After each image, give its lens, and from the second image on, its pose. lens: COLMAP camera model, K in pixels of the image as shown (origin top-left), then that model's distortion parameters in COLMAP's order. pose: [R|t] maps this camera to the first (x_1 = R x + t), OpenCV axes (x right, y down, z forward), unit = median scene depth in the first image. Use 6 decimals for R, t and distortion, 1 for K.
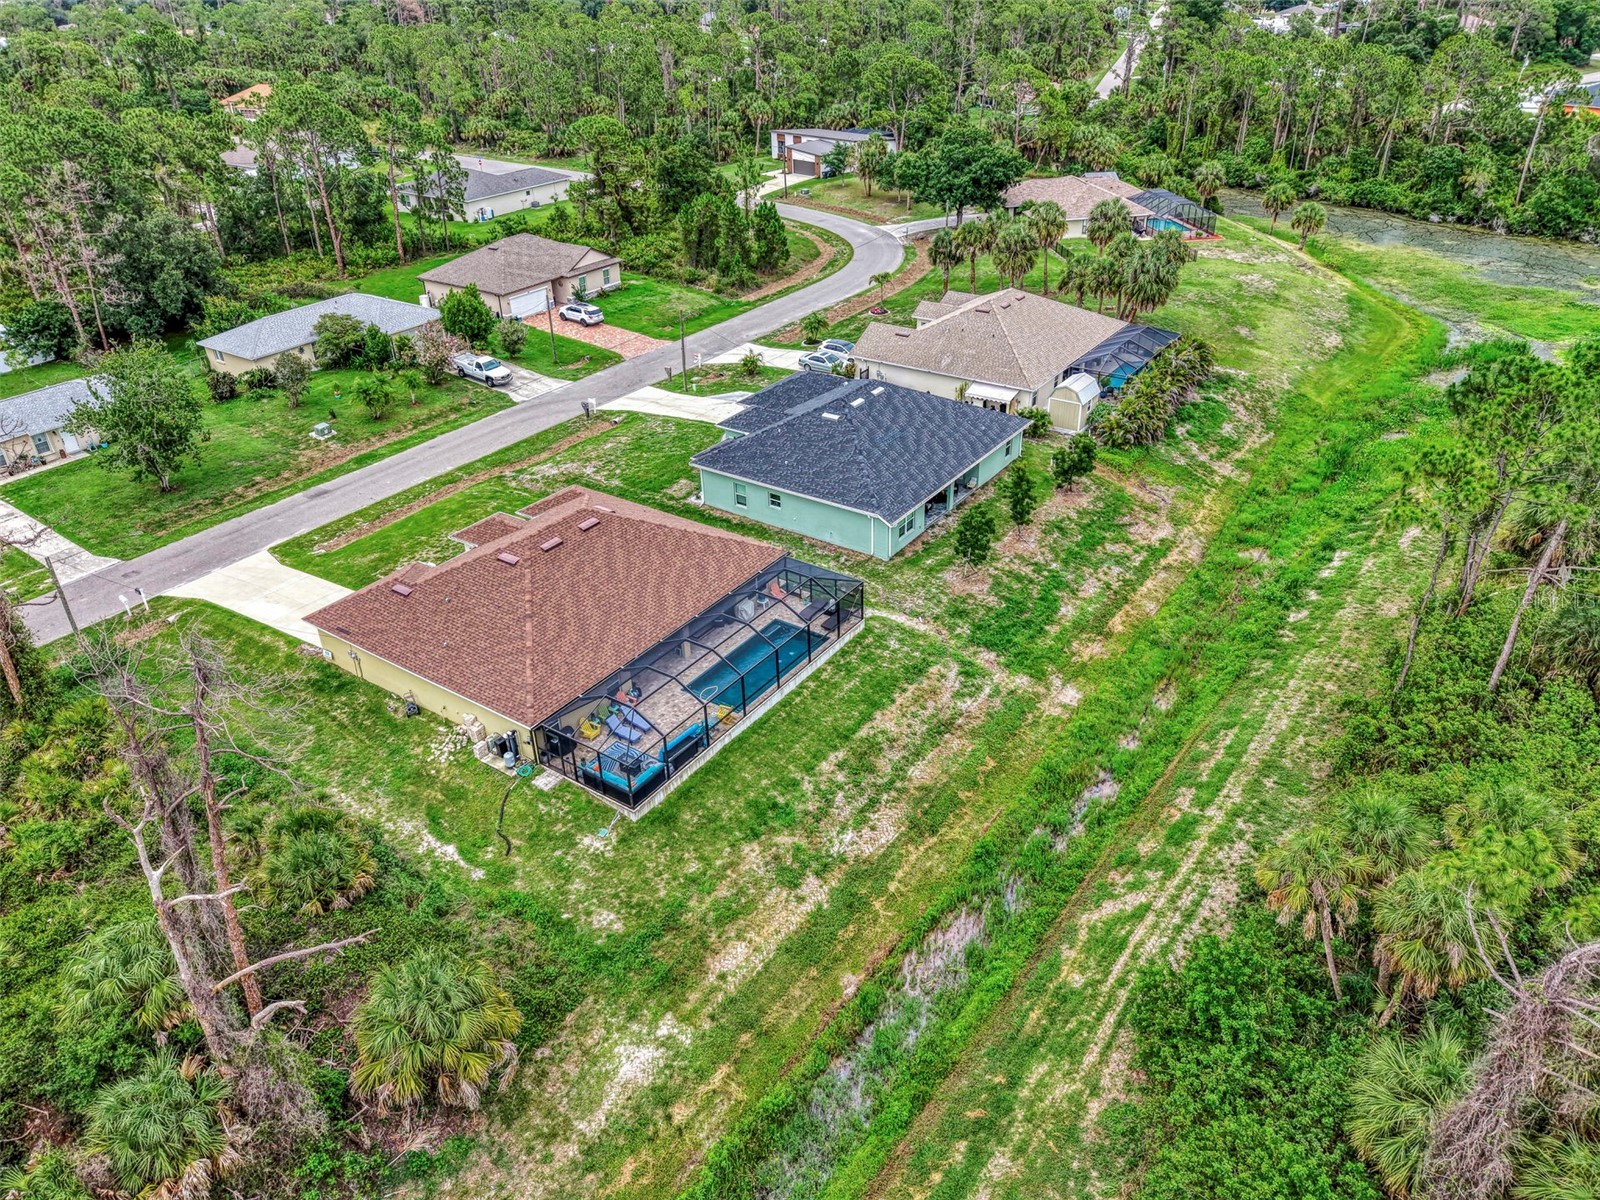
lens RADIAL K [[1094.2, 0, 790.3], [0, 1094.2, 594.2], [0, 0, 1]] dist [0.098016, -0.168615]
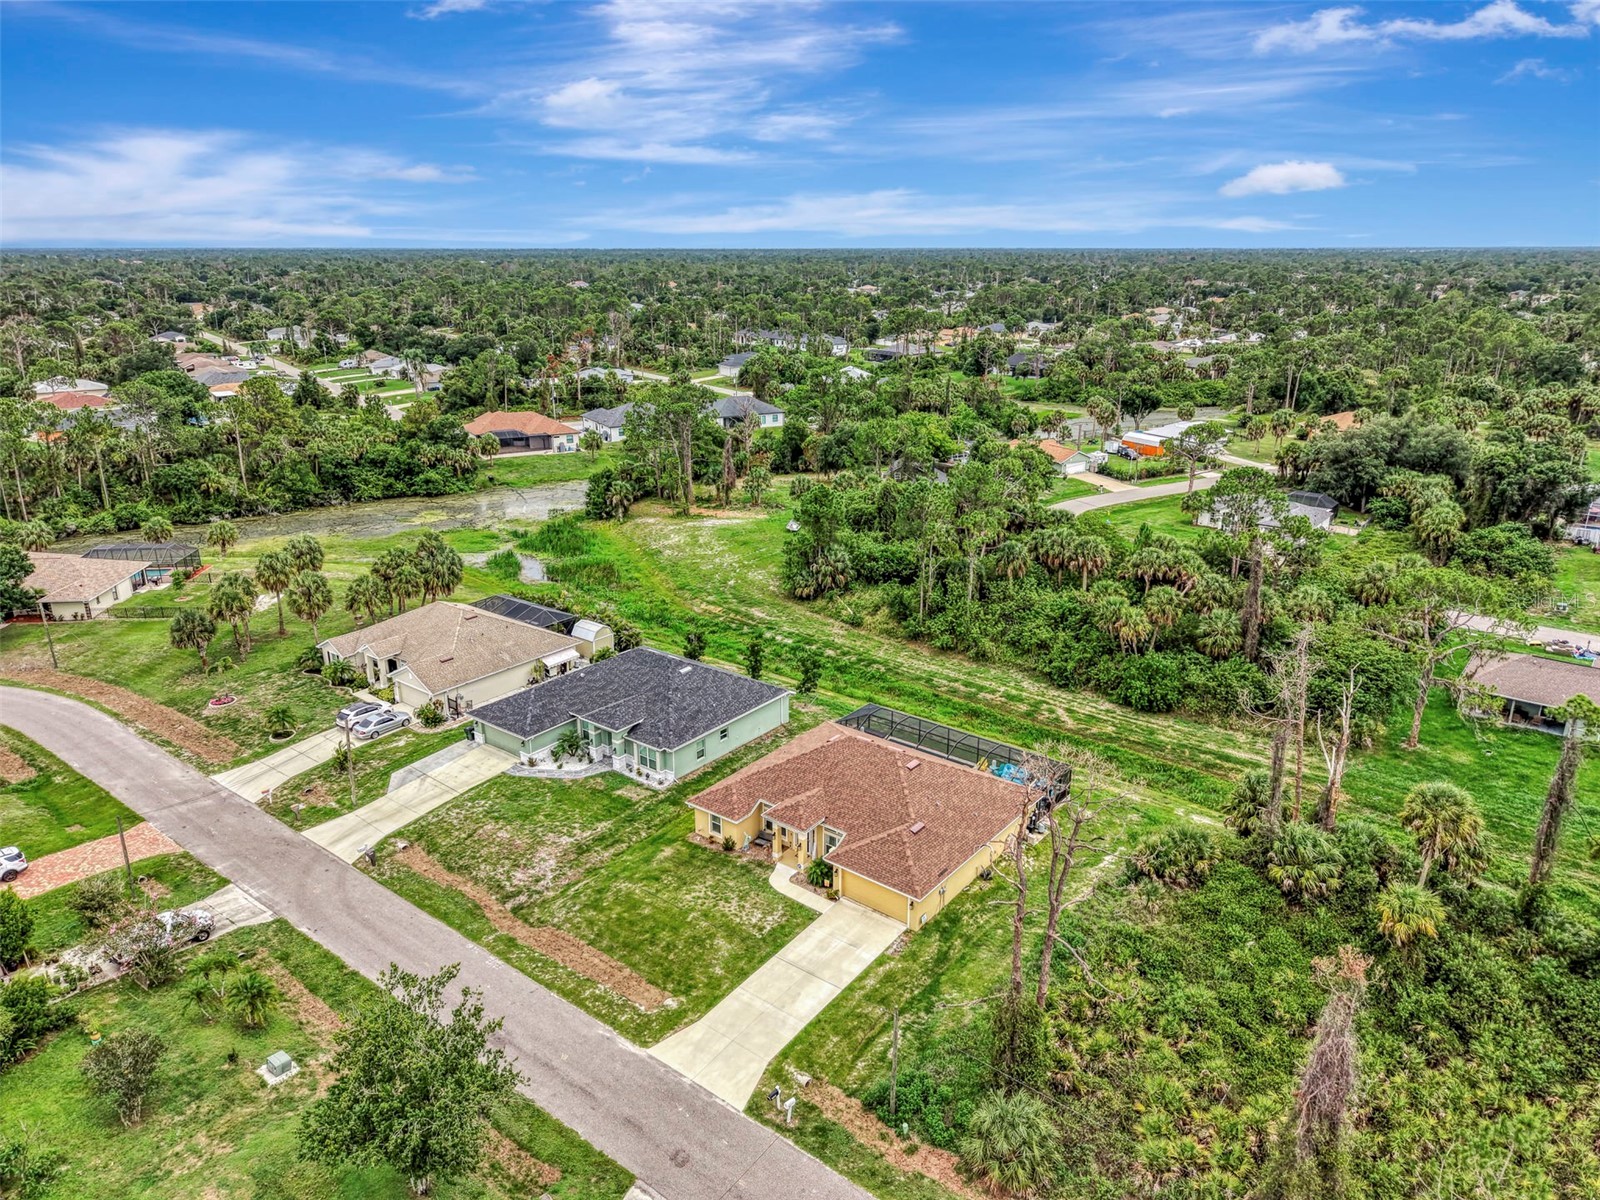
lens RADIAL K [[1094.2, 0, 790.3], [0, 1094.2, 594.2], [0, 0, 1]] dist [0.098016, -0.168615]
pose [[0.052592, -0.280986, 0.958270, -1.447514], [0.508798, 0.833244, 0.216402, -0.557689], [-0.859278, 0.476185, 0.186787, 0.731584]]
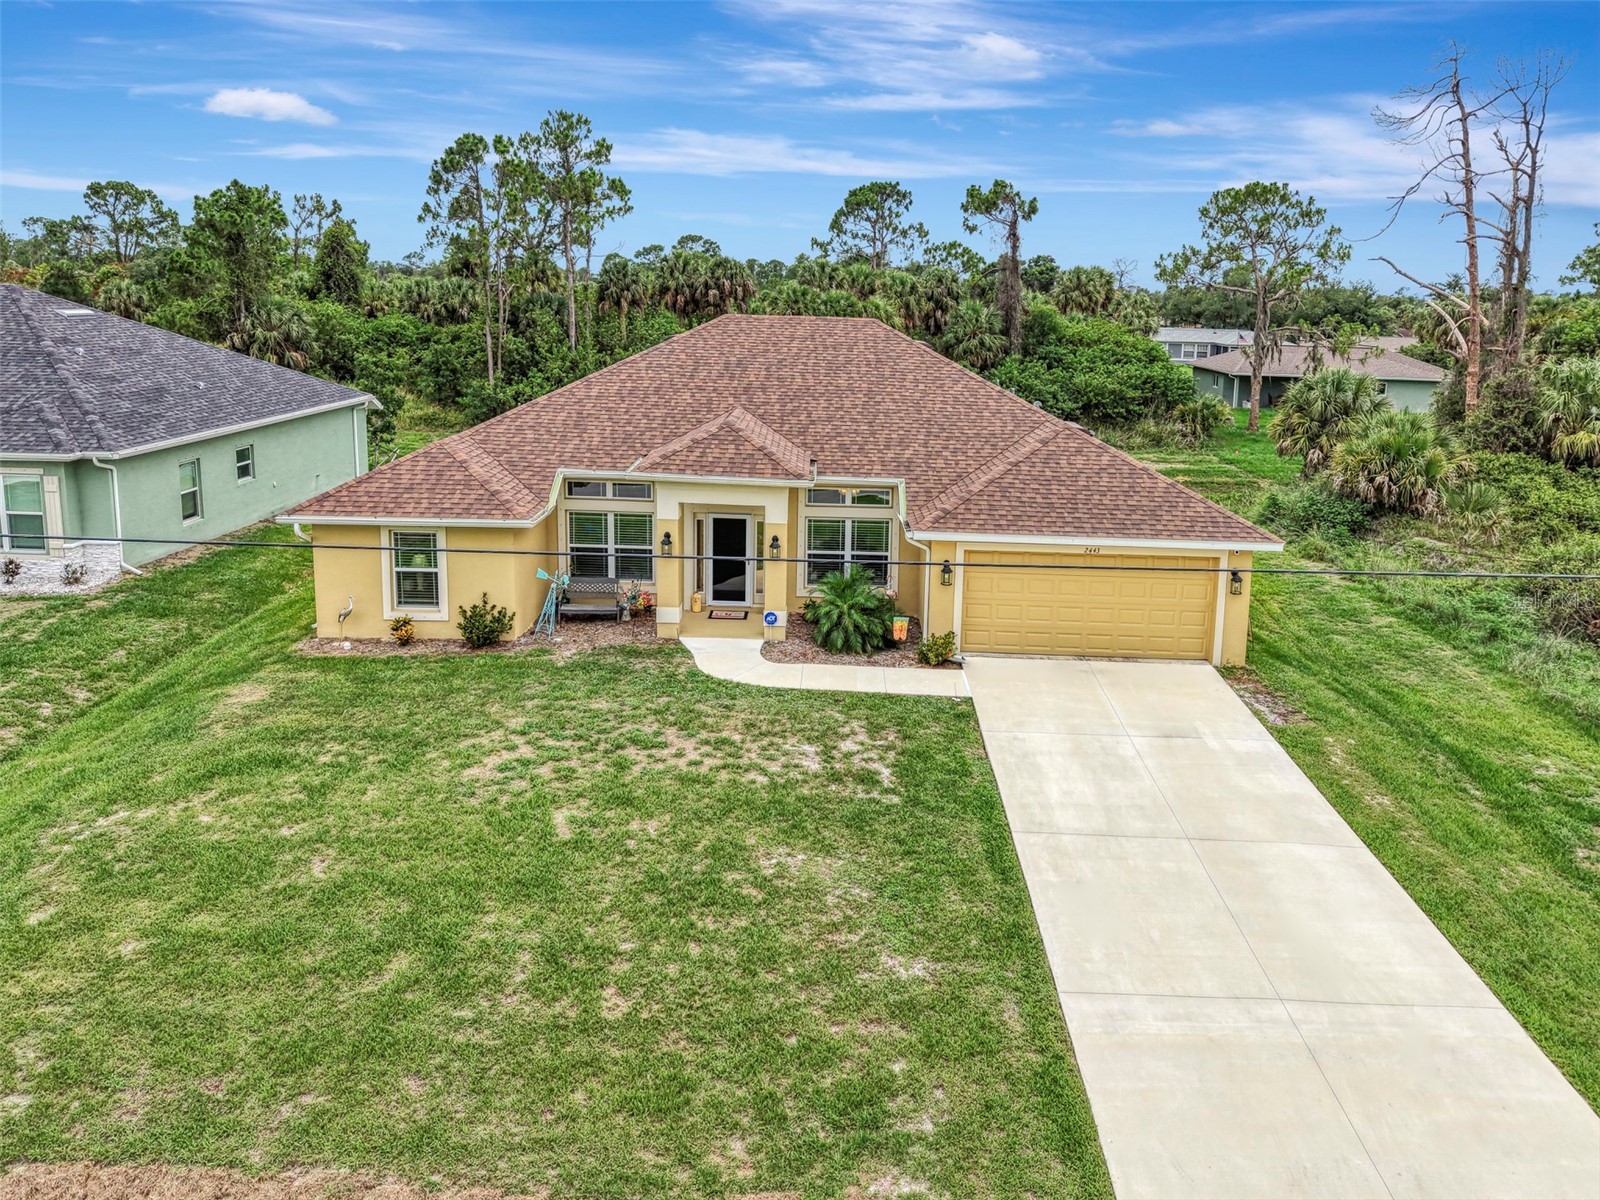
lens RADIAL K [[1127.2, 0, 838.1], [0, 1127.2, 462.6], [0, 0, 1]] dist [0.008479, -0.004329]
pose [[-0.585574, -0.105579, 0.803714, -0.646788], [0.399416, 0.825191, 0.399409, -0.211741], [-0.705386, 0.554899, -0.441040, 1.238080]]
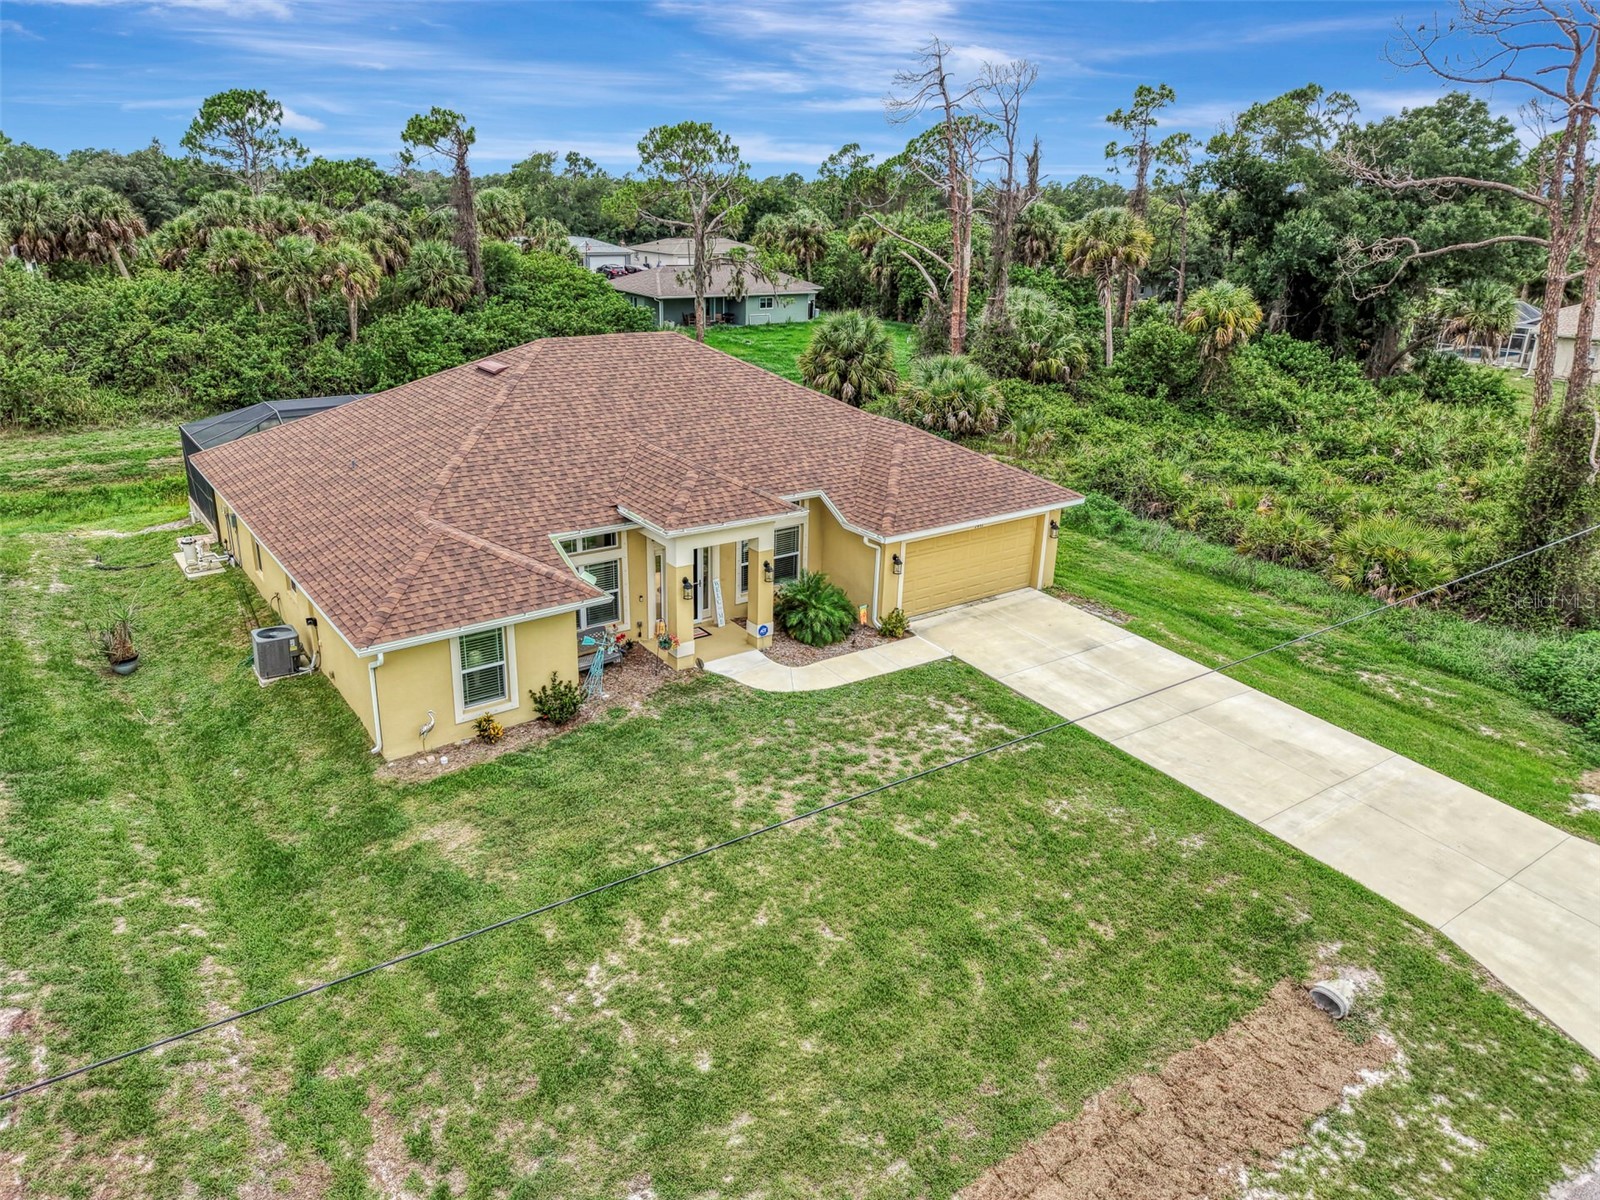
lens RADIAL K [[1103.8, 0, 787.2], [0, 1103.8, 571.7], [0, 0, 1]] dist [0.013897, -0.003147]
pose [[-0.948732, -0.093058, 0.302071, -0.461753], [0.166181, 0.666082, 0.727131, -0.359707], [-0.268869, 0.740051, -0.616469, 1.368016]]
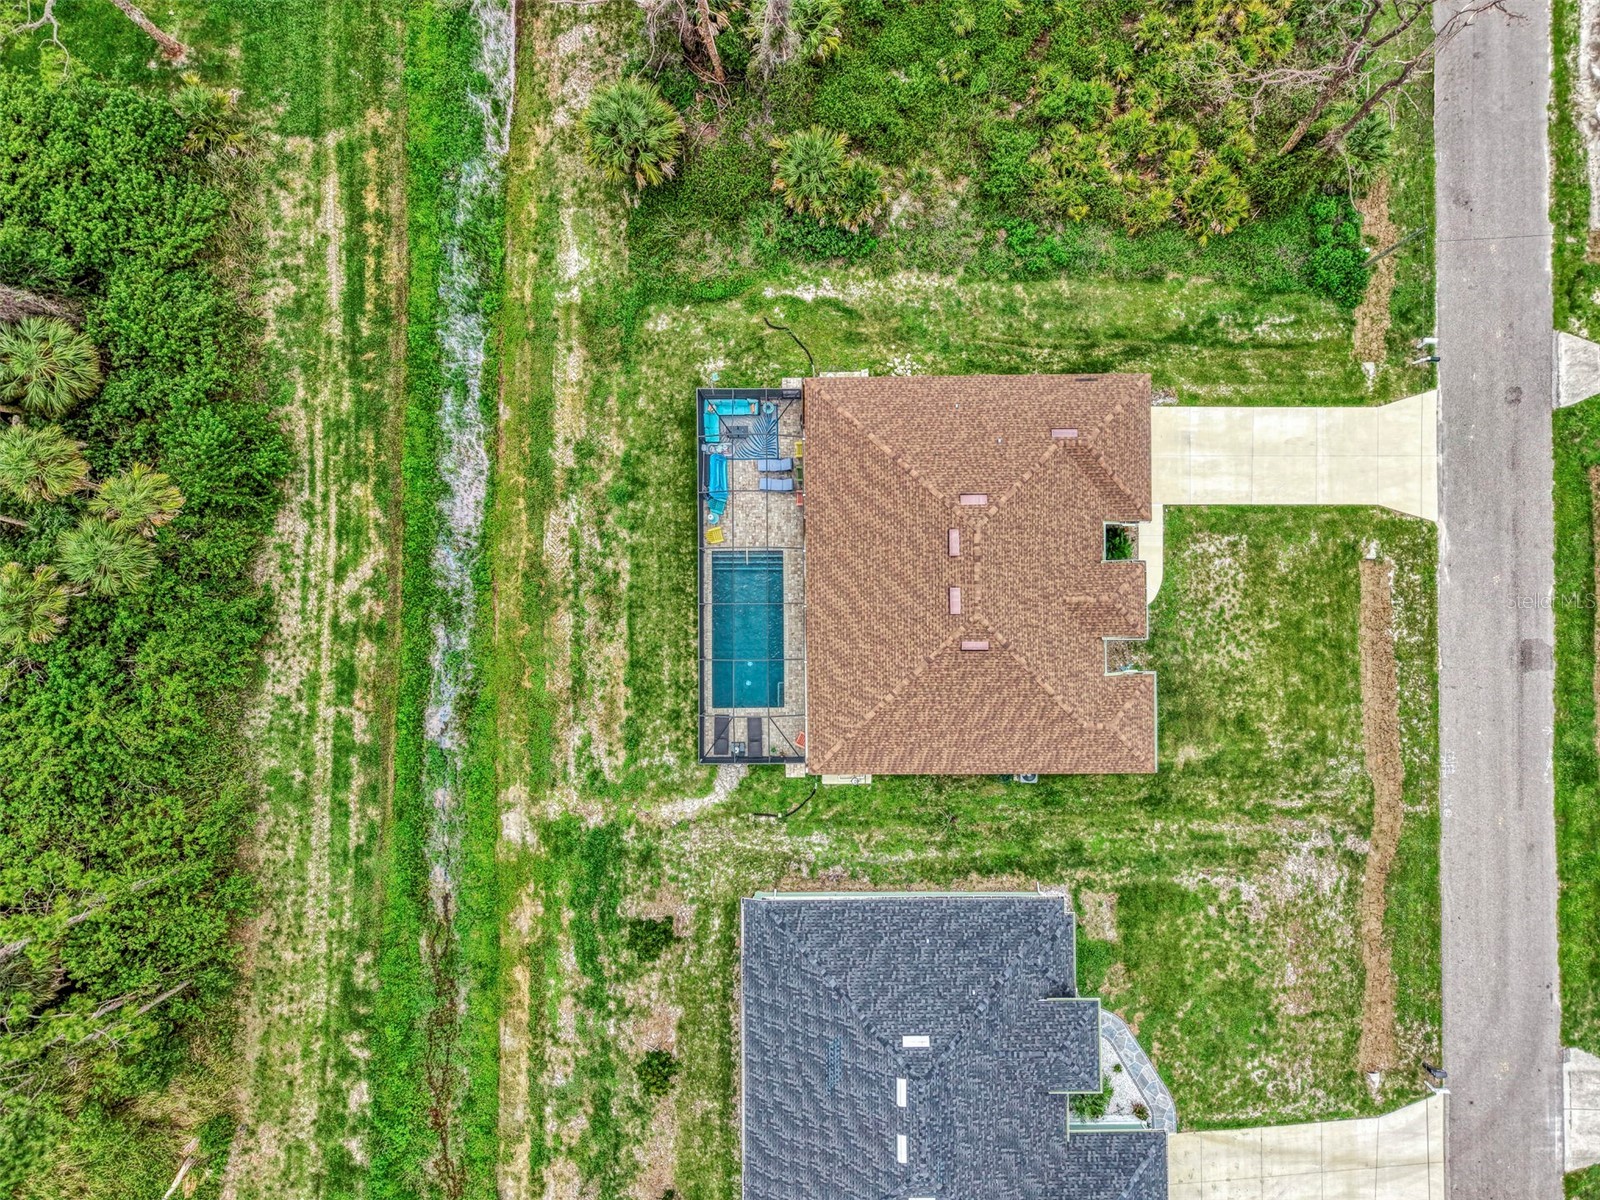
lens RADIAL K [[1104.6, 0, 805.4], [0, 1104.6, 591.1], [0, 0, 1]] dist [0.053694, -0.054739]
pose [[-0.808642, 0.588252, 0.007556, -0.096888], [-0.289732, -0.409393, 0.865132, -0.783368], [0.512009, 0.697393, 0.501488, 0.486650]]
